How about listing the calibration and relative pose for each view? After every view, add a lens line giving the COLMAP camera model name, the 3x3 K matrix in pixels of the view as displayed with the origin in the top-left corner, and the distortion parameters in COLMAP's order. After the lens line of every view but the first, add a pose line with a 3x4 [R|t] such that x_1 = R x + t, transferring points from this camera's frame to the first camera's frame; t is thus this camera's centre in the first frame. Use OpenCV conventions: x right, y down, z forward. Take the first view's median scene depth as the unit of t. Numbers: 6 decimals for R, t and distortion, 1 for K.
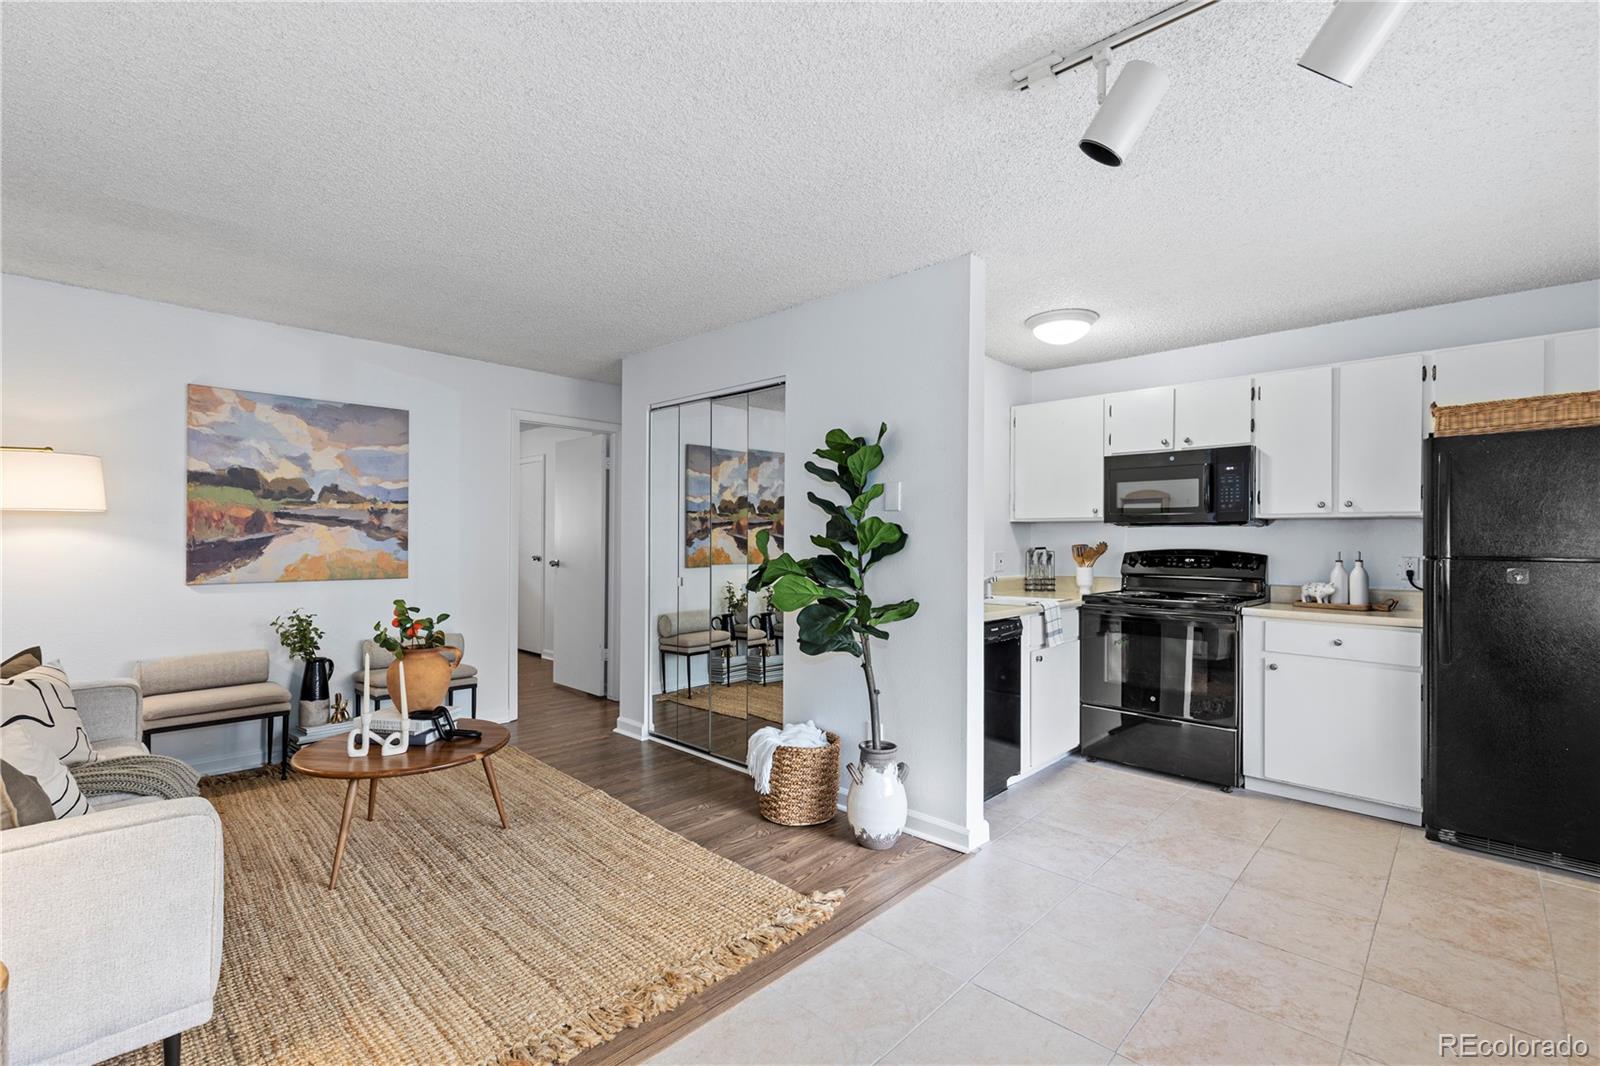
lens RADIAL K [[716.2, 0, 804.1], [0, 716.2, 530.6], [0, 0, 1]] dist [0.004830, -0.001211]
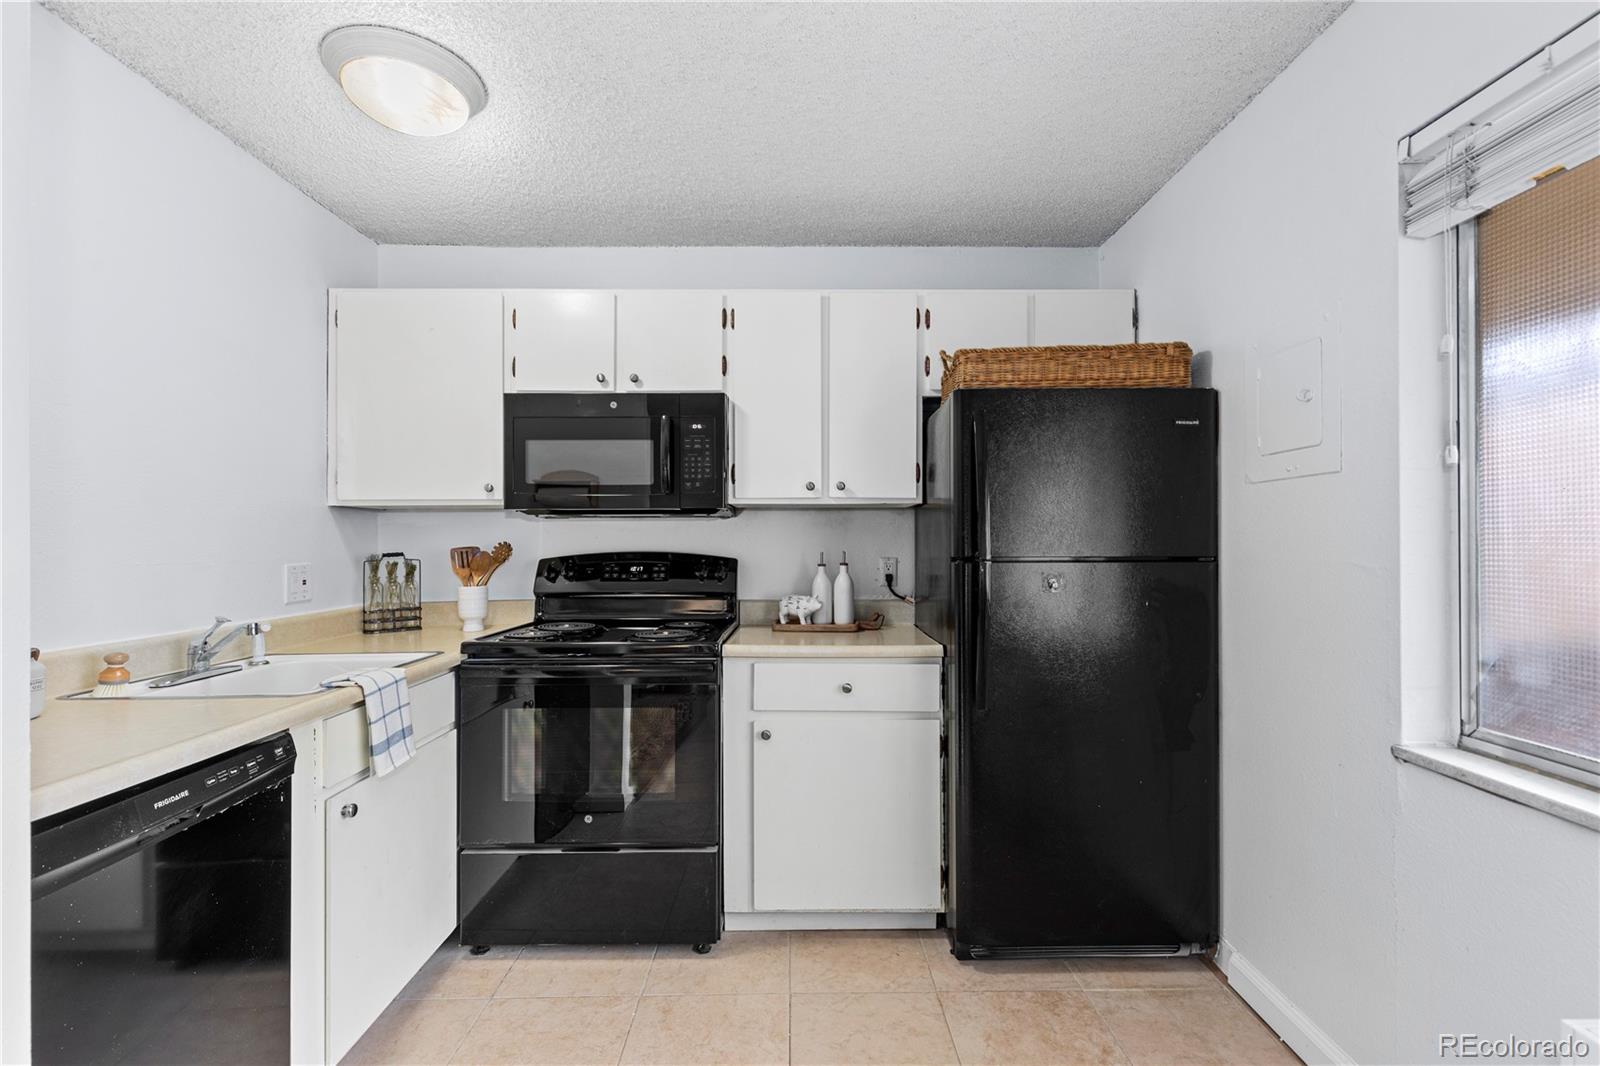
lens RADIAL K [[704.2, 0, 797.6], [0, 704.2, 537.5], [0, 0, 1]] dist [-0.001465, -0.000632]
pose [[0.717019, -0.005216, 0.697035, 0.222600], [-0.000711, 0.999966, 0.008214, 0.008407], [-0.697054, -0.006385, 0.716991, 0.496185]]
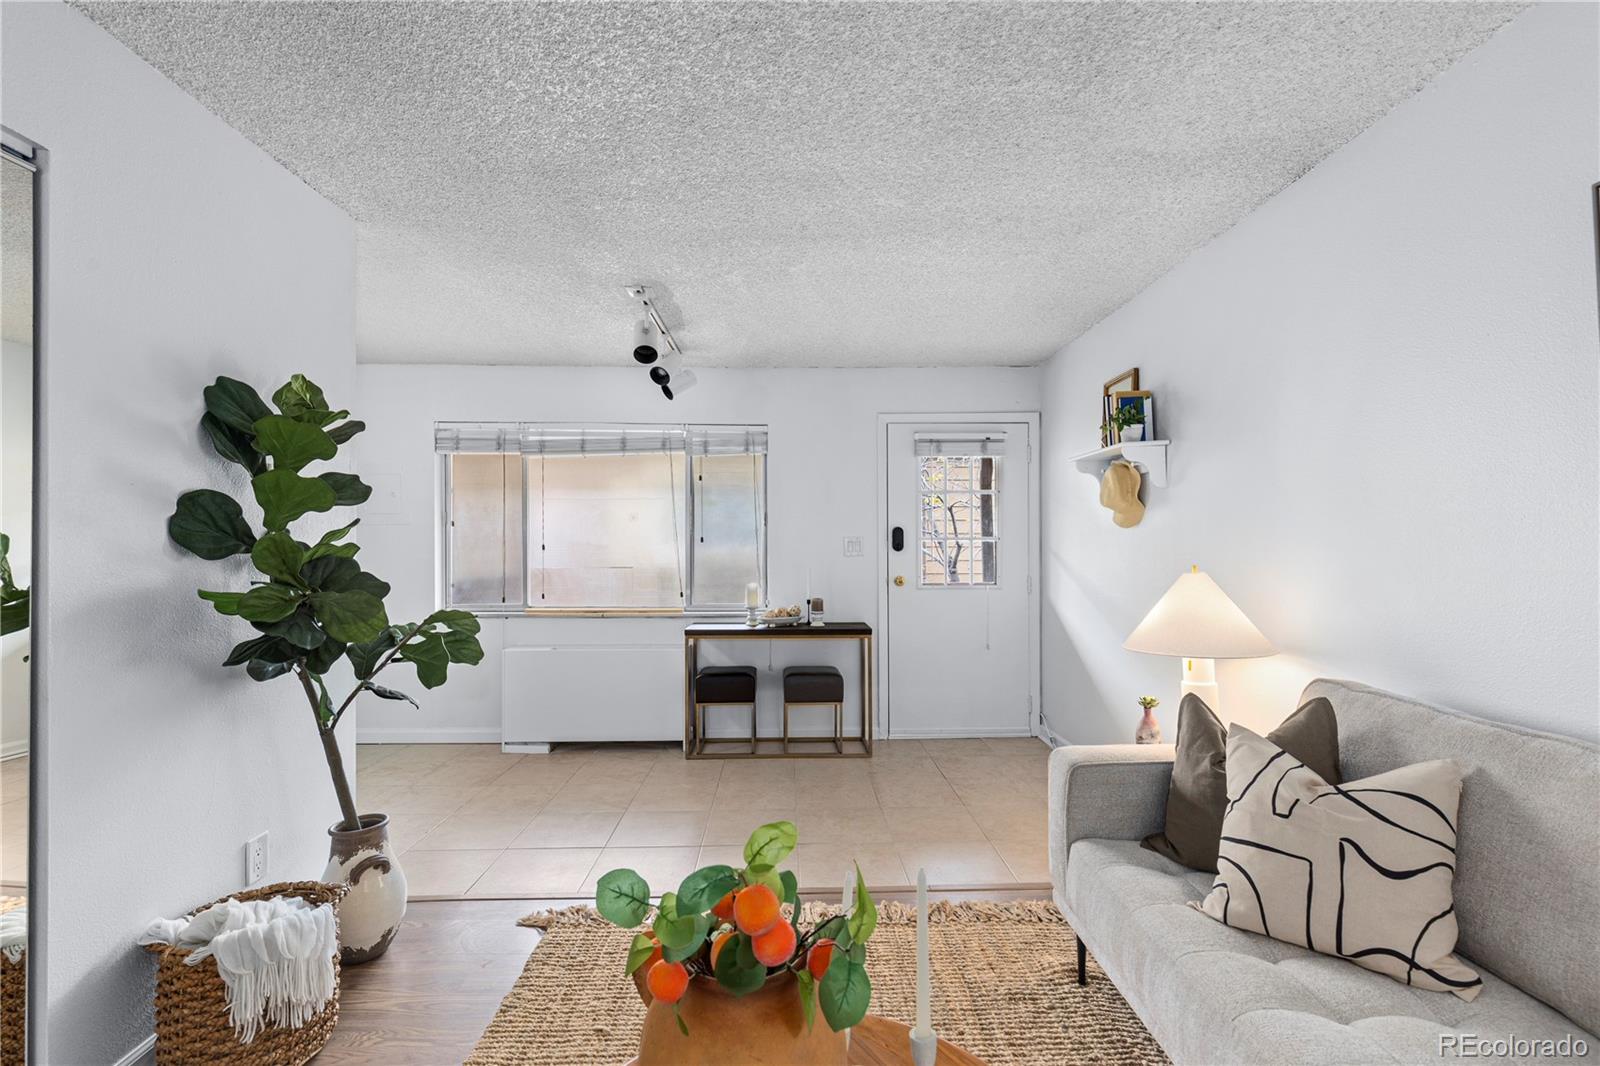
lens RADIAL K [[725.2, 0, 804.1], [0, 725.2, 541.2], [0, 0, 1]] dist [0.011377, -0.000034]
pose [[-0.709243, -0.000285, 0.704964, -0.624995], [-0.007741, 0.999943, -0.007384, 0.004969], [-0.704922, -0.010694, -0.709204, 0.990761]]
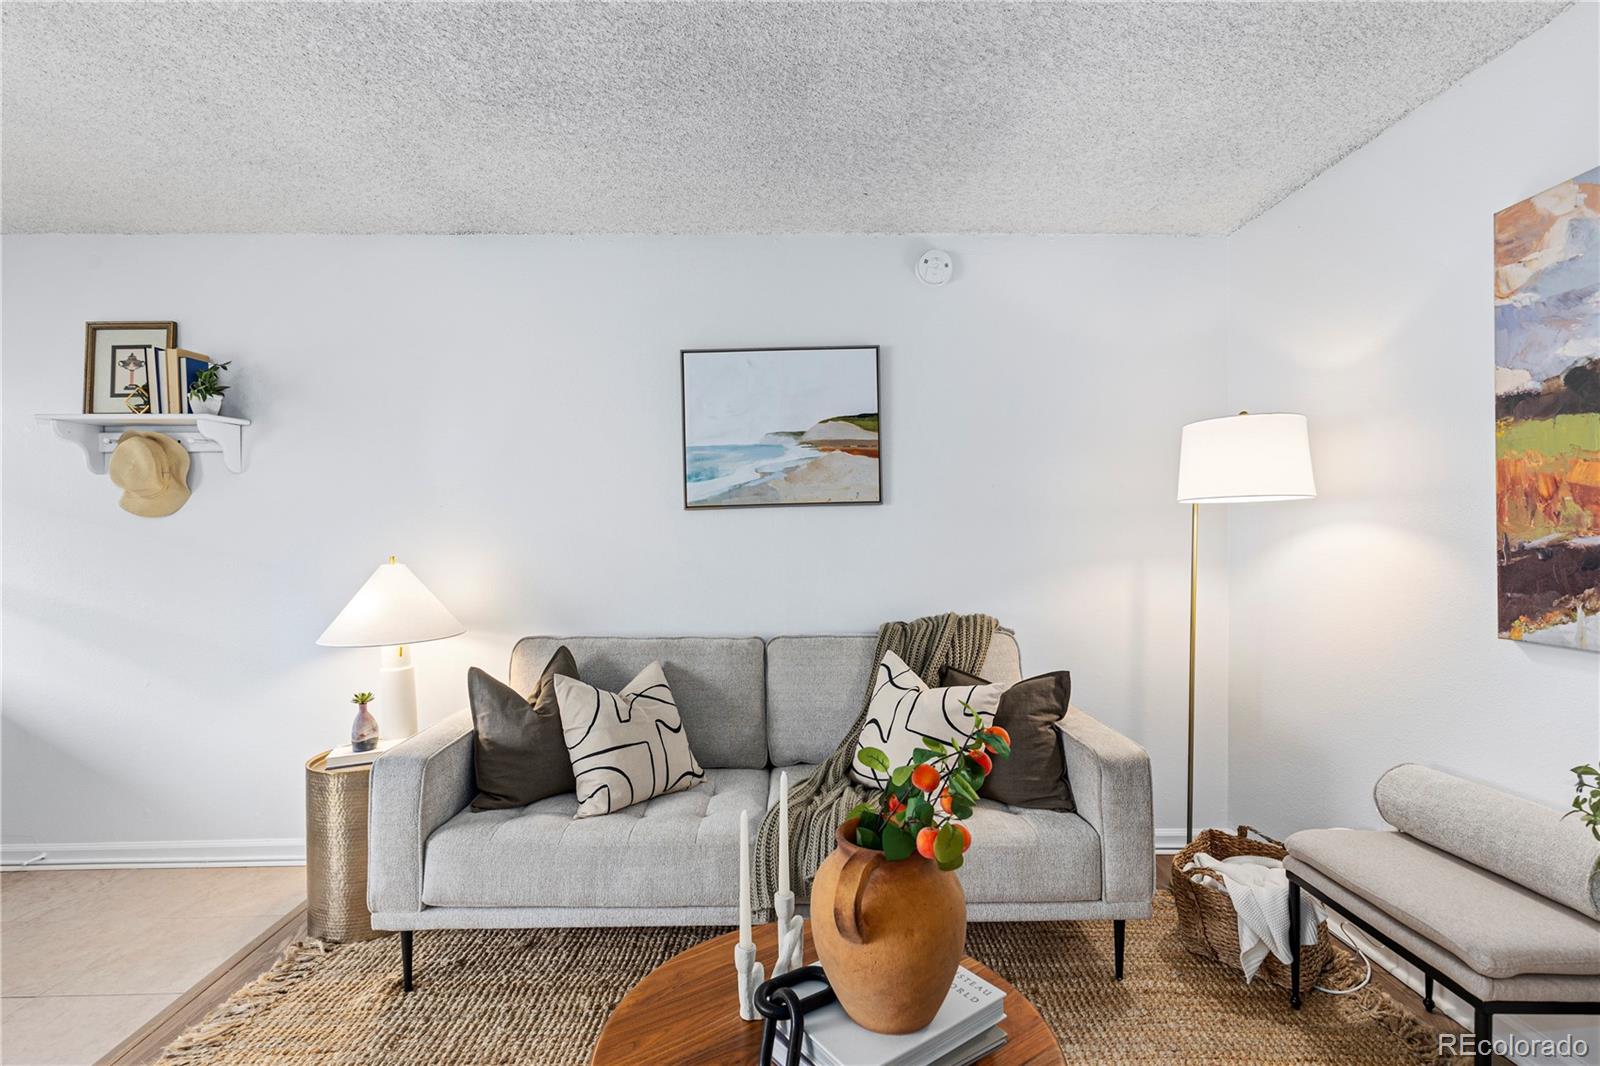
lens RADIAL K [[718.2, 0, 801.2], [0, 718.2, 528.9], [0, 0, 1]] dist [0.003050, -0.000568]
pose [[-0.707395, -0.008805, -0.706764, -0.203234], [0.007705, 0.999767, -0.020167, 0.010393], [0.706777, -0.019712, -0.707162, 1.028077]]
